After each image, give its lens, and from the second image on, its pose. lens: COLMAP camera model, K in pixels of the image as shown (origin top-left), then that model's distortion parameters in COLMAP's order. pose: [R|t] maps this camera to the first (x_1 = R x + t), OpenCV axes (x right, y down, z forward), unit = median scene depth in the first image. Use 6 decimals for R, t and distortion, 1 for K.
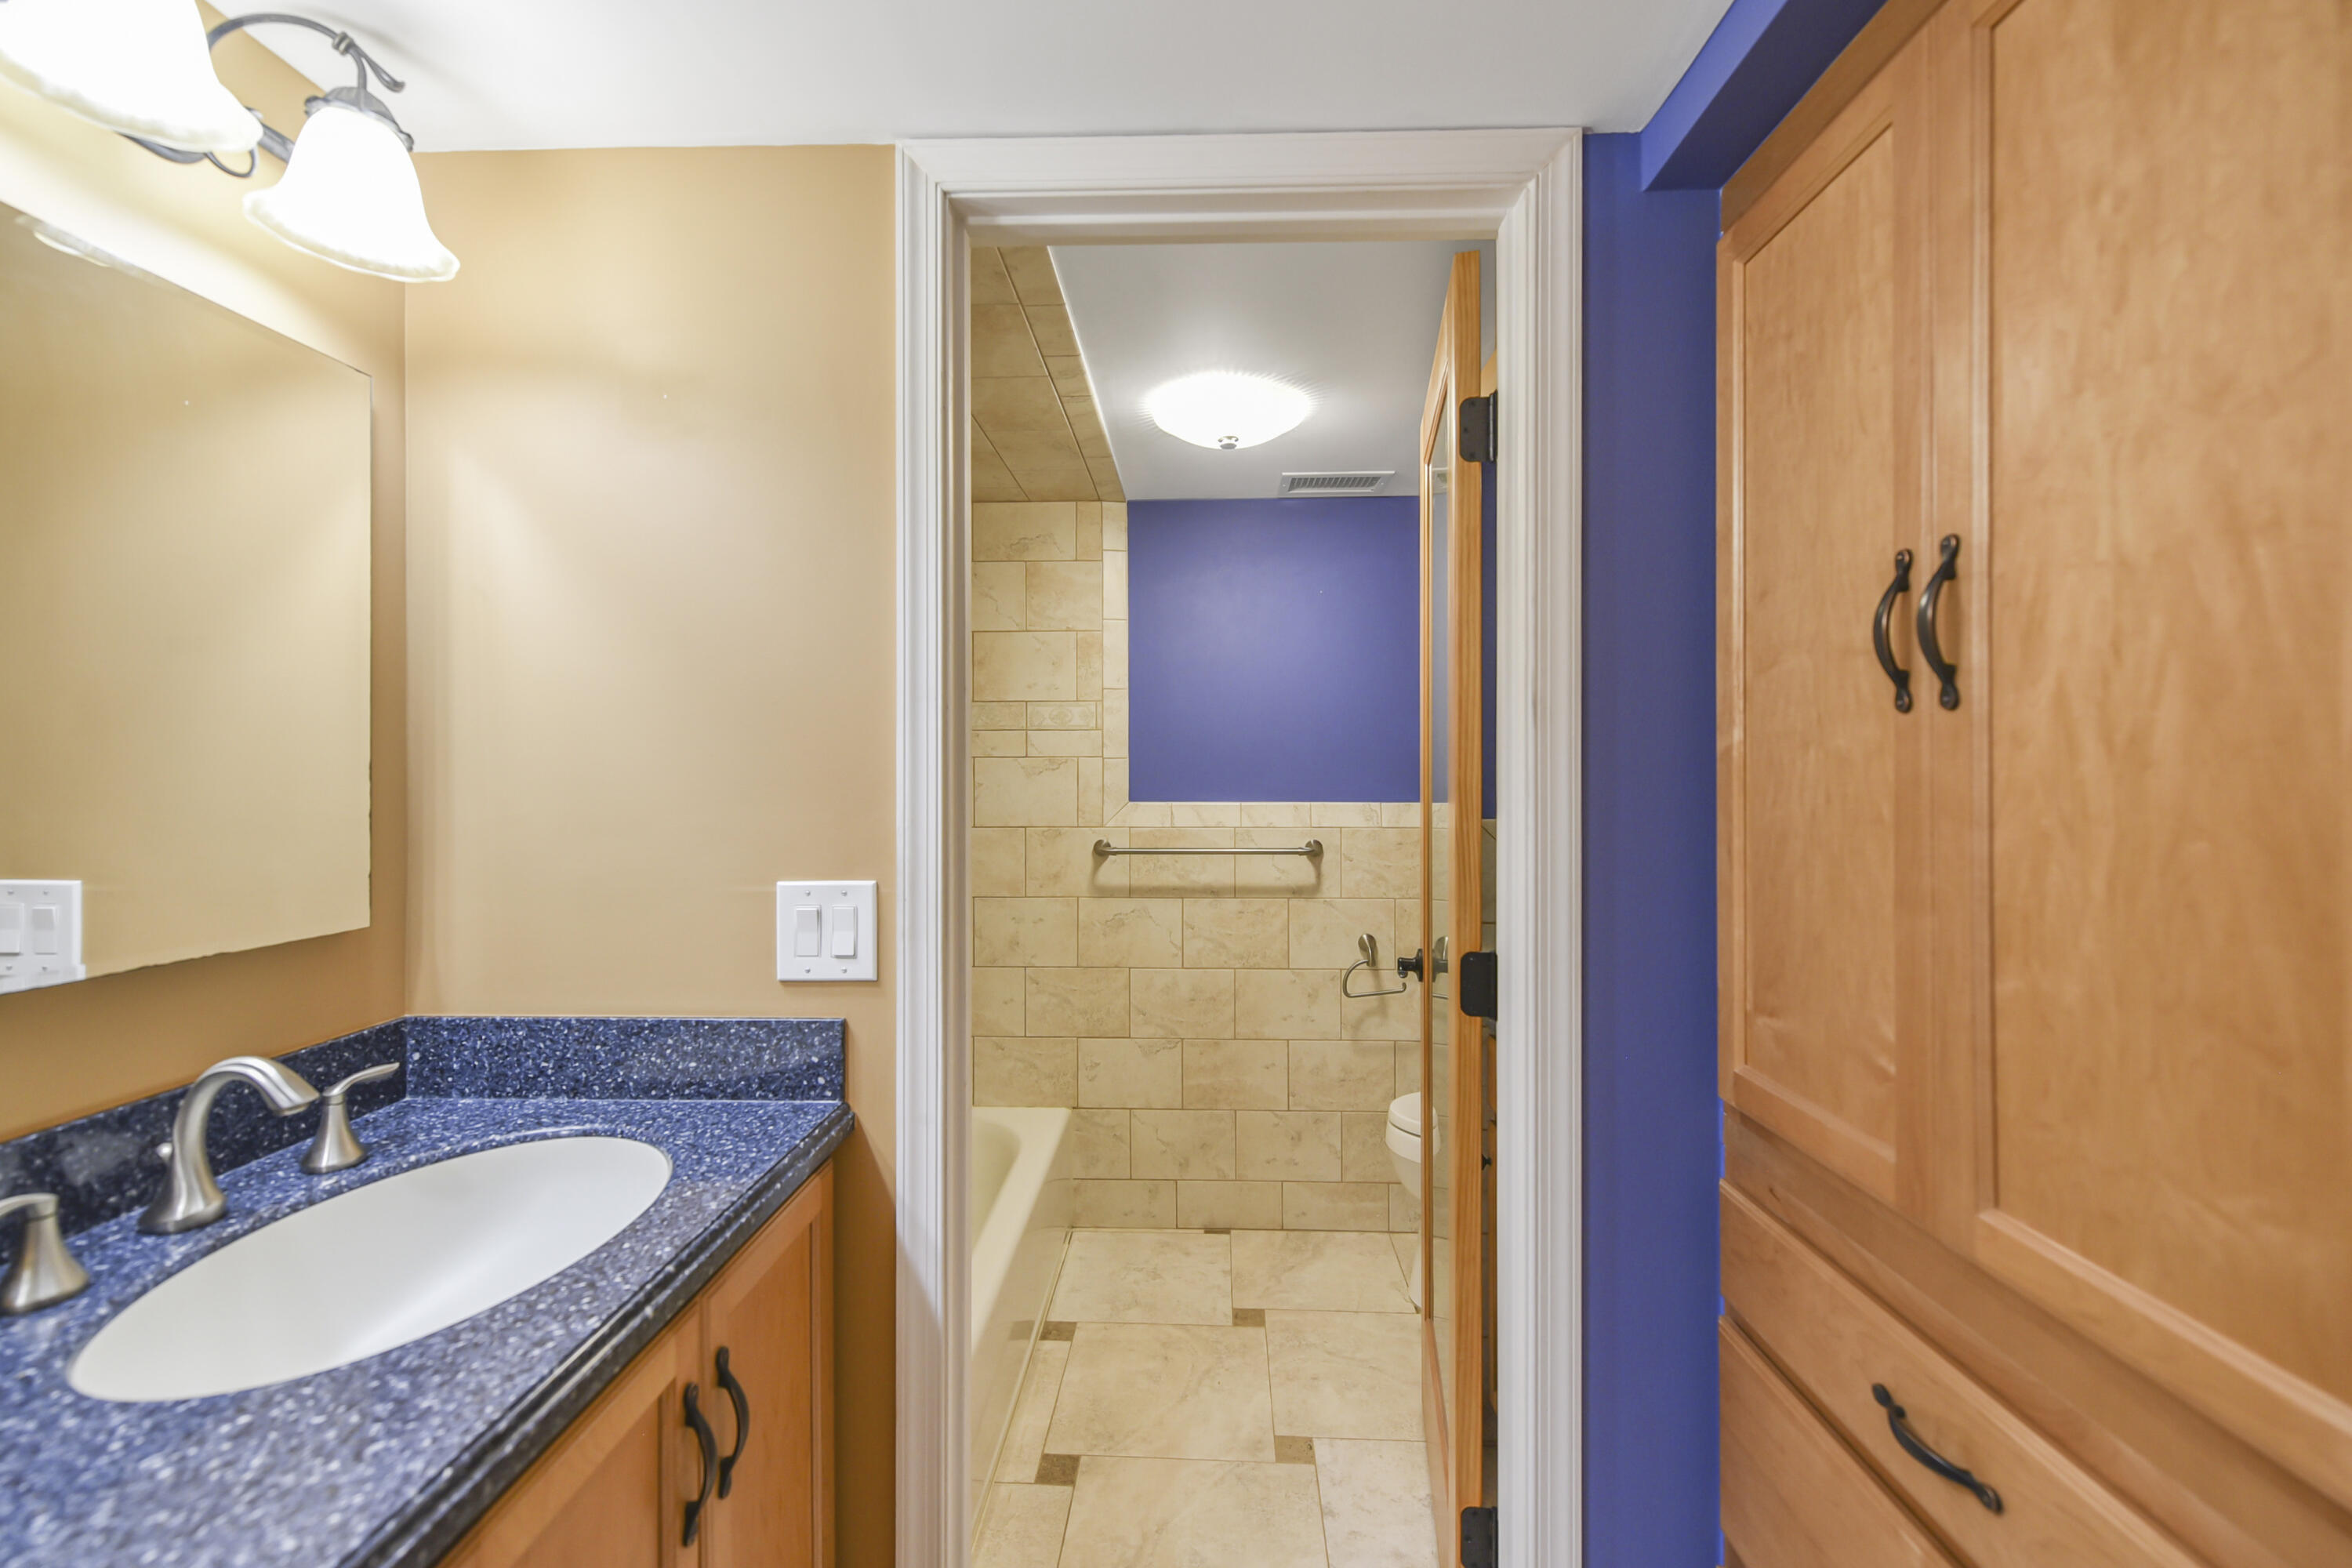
lens RADIAL K [[971.5, 0, 1177.2], [0, 971.5, 769.9], [0, 0, 1]] dist [0.001535, -0.001550]
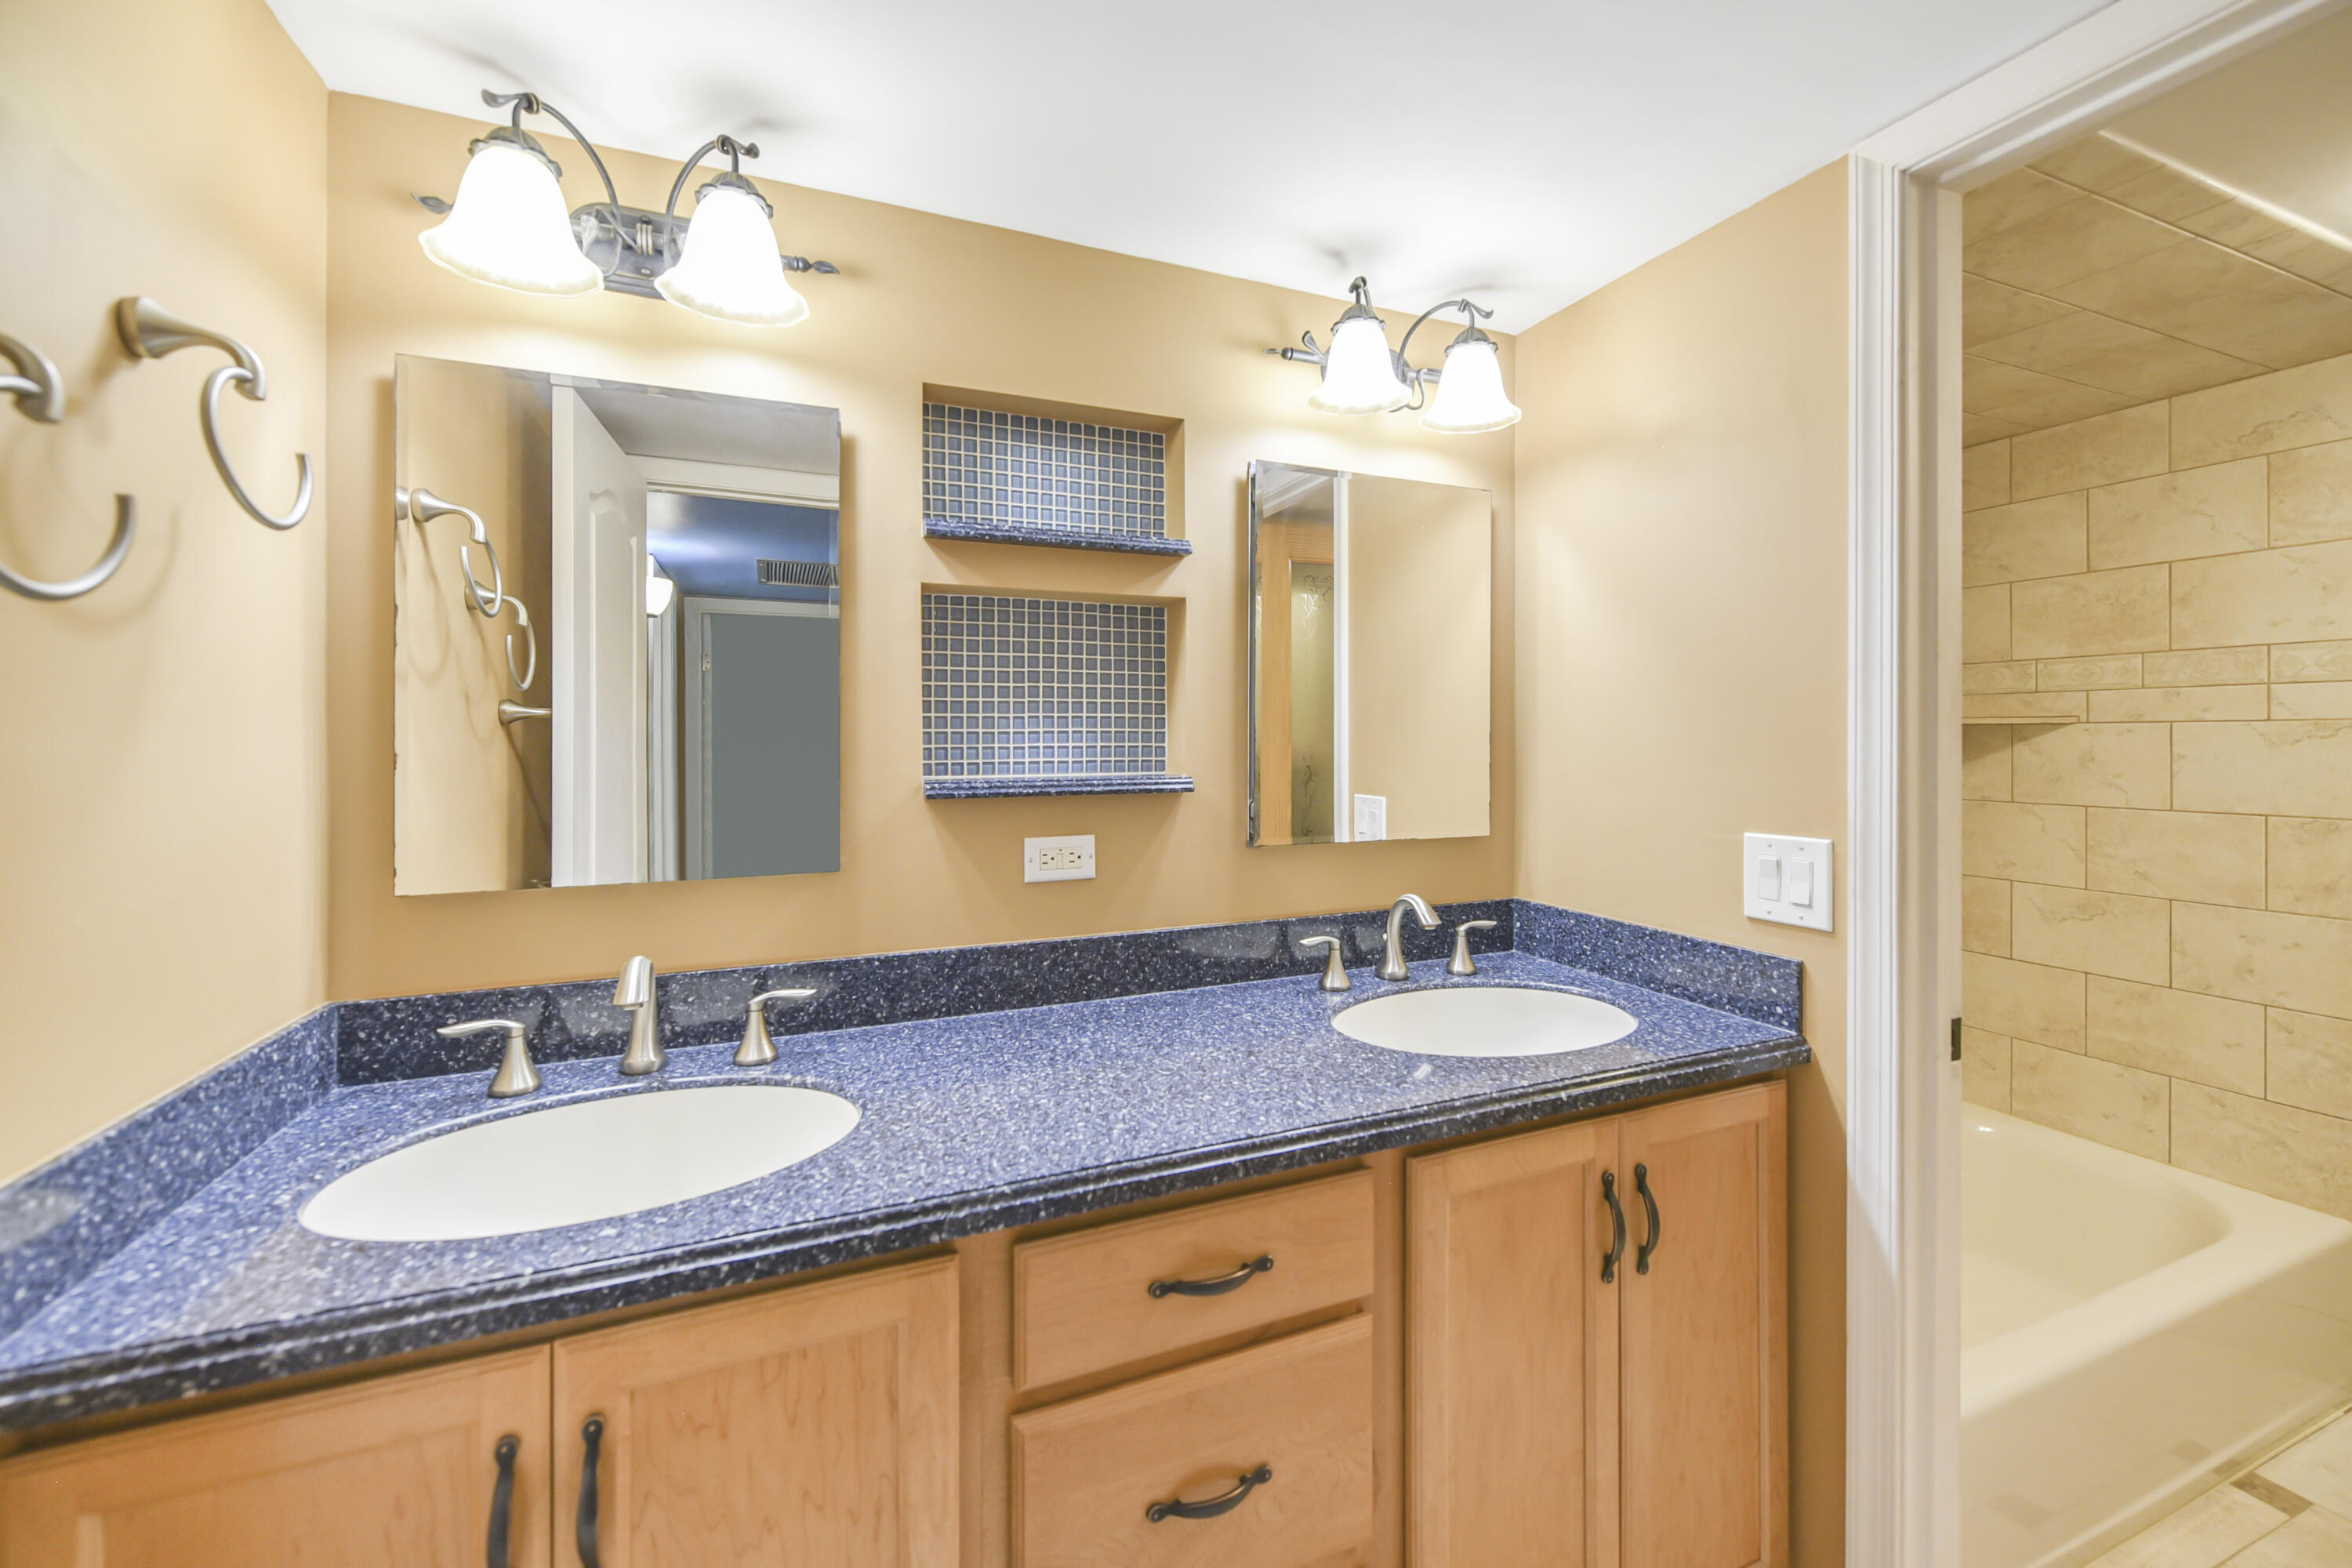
lens RADIAL K [[971.5, 0, 1211.2], [0, 971.5, 739.6], [0, 0, 1]] dist [0.001535, -0.001550]
pose [[0.433899, 0.002349, -0.900959, 0.397510], [-0.000155, 0.999997, 0.002532, -0.001120], [0.900962, -0.000959, 0.433897, -0.103815]]
